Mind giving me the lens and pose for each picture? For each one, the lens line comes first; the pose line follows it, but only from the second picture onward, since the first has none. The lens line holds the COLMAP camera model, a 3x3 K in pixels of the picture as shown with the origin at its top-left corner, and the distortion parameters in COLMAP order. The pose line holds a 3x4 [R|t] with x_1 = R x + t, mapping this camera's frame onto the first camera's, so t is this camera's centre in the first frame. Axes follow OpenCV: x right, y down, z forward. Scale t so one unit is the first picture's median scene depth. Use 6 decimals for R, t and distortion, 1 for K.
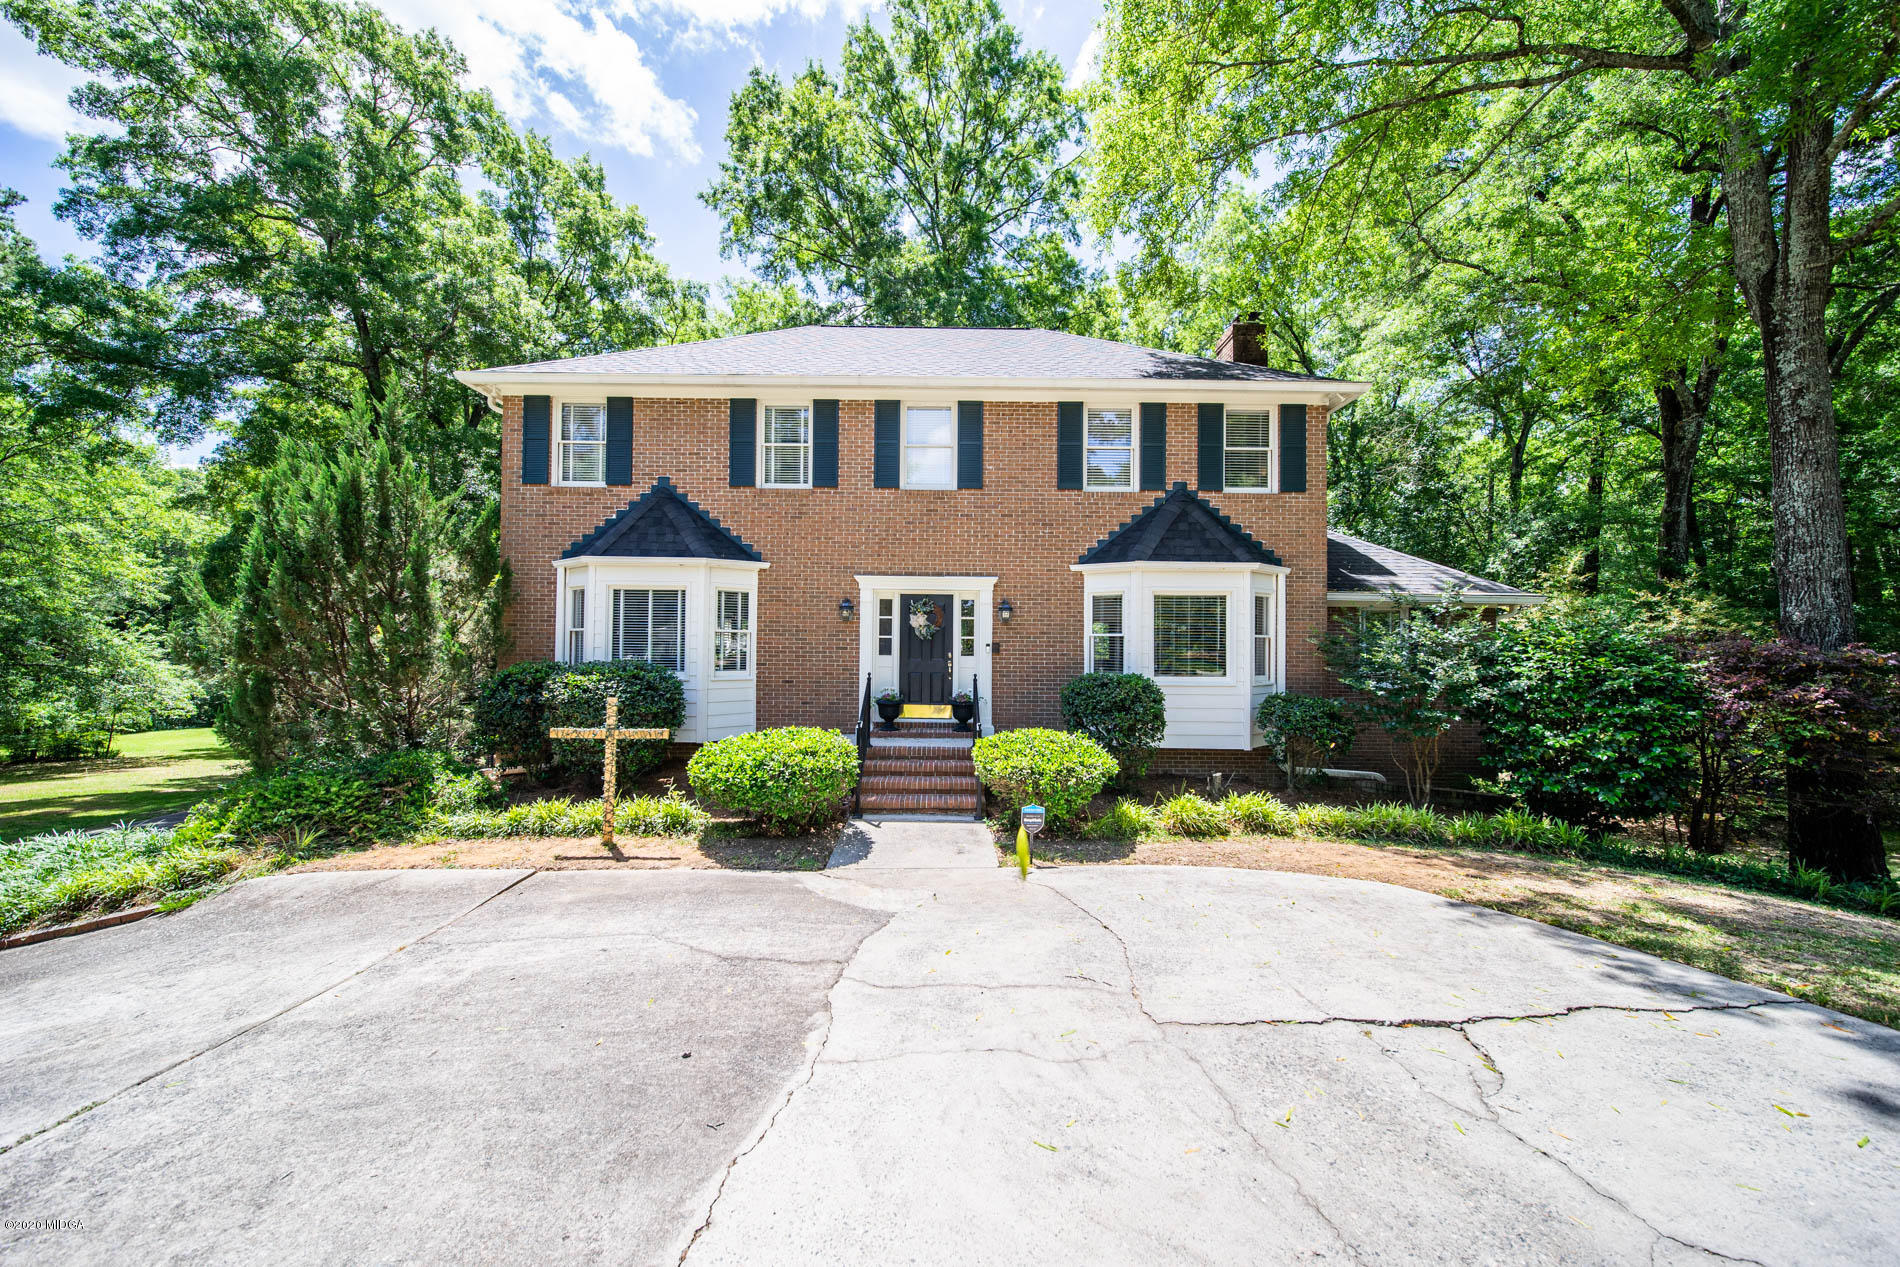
lens RADIAL K [[667.4, 0, 944.6], [0, 667.4, 638.2], [0, 0, 1]] dist [0.004447, -0.001996]
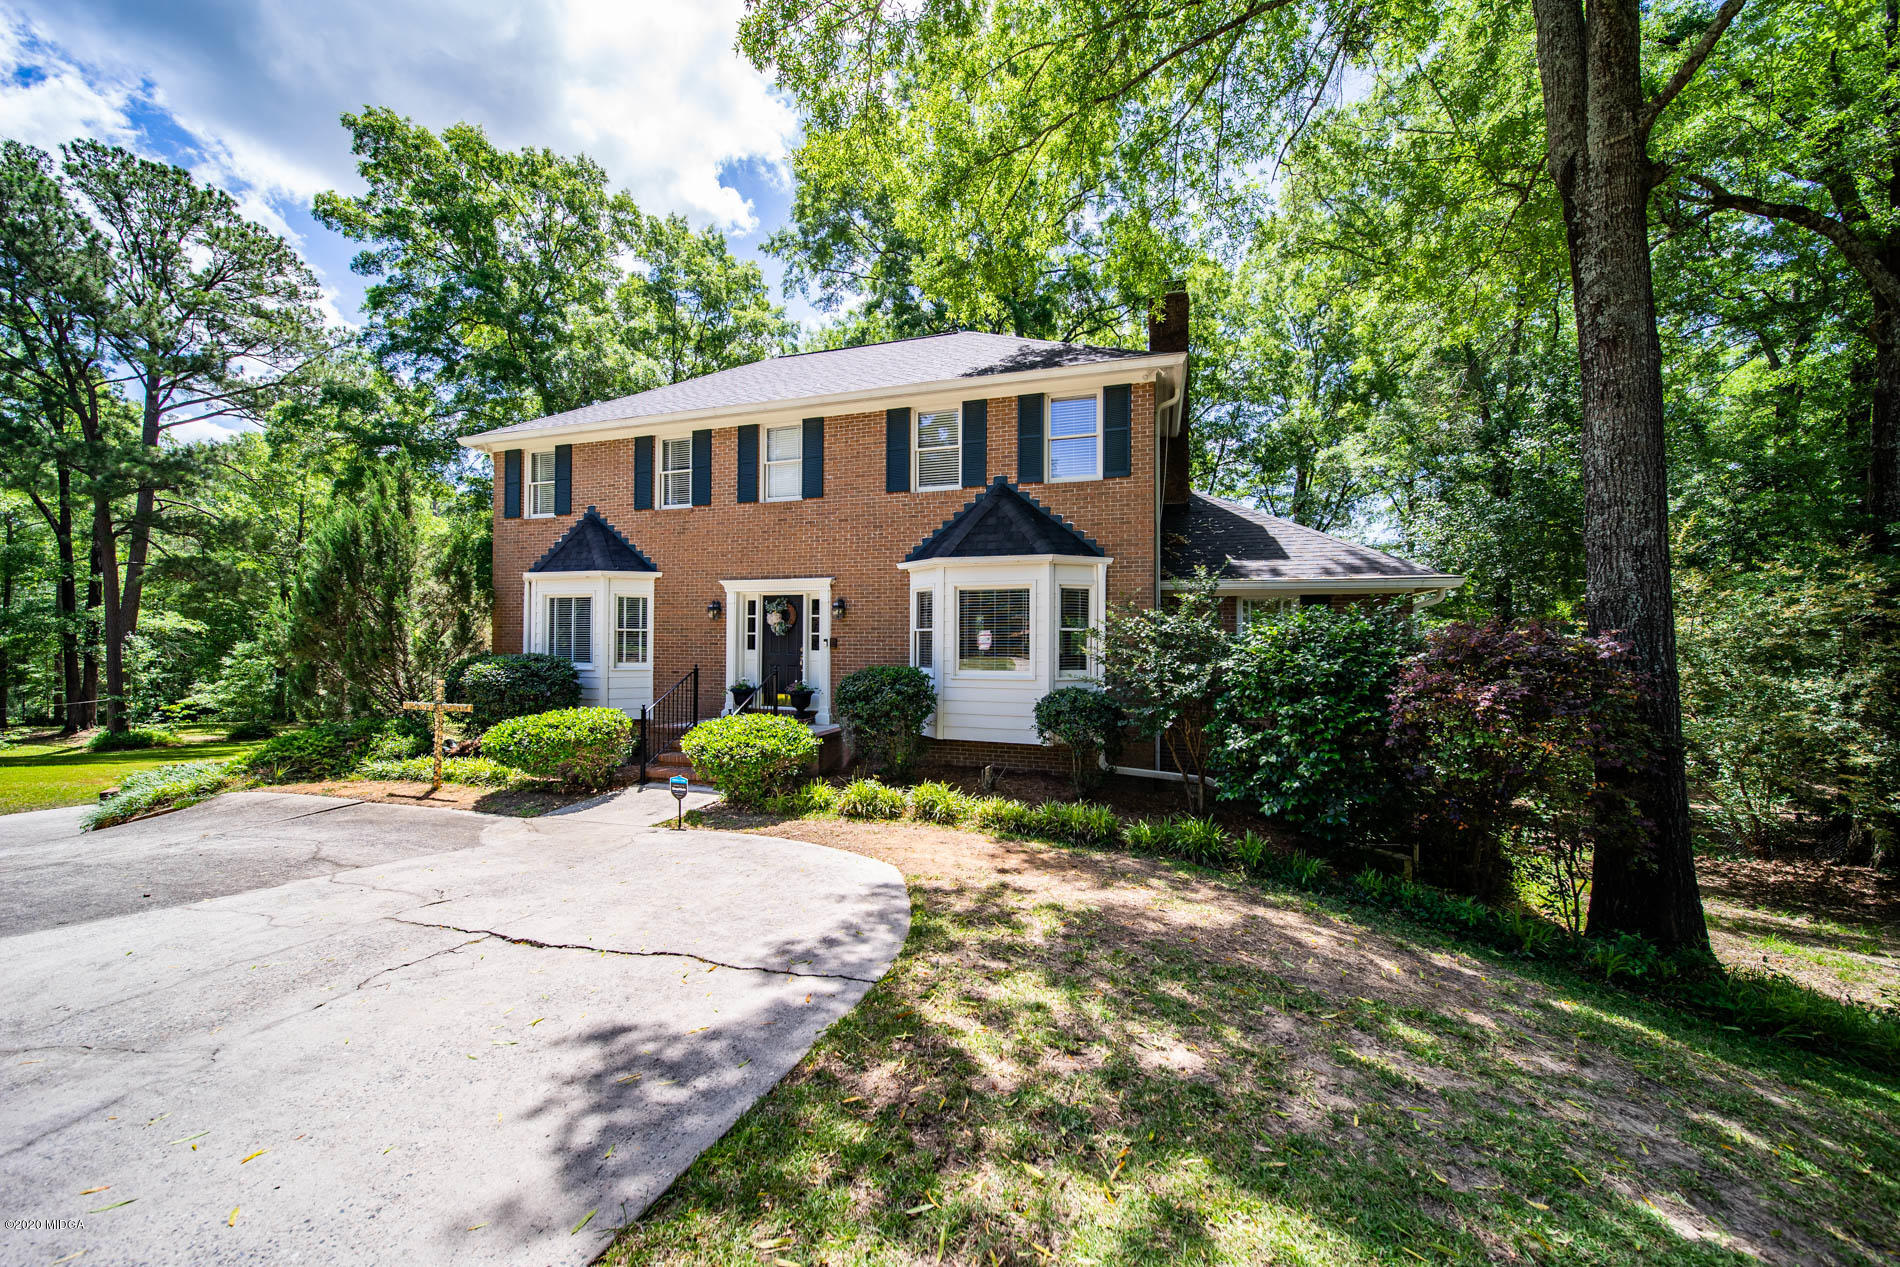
lens RADIAL K [[667.4, 0, 944.6], [0, 667.4, 638.2], [0, 0, 1]] dist [0.004447, -0.001996]
pose [[0.951948, -0.006948, -0.306181, 0.580761], [0.008085, 0.999964, 0.002444, 0.005742], [0.306153, -0.004802, 0.951970, 0.020411]]
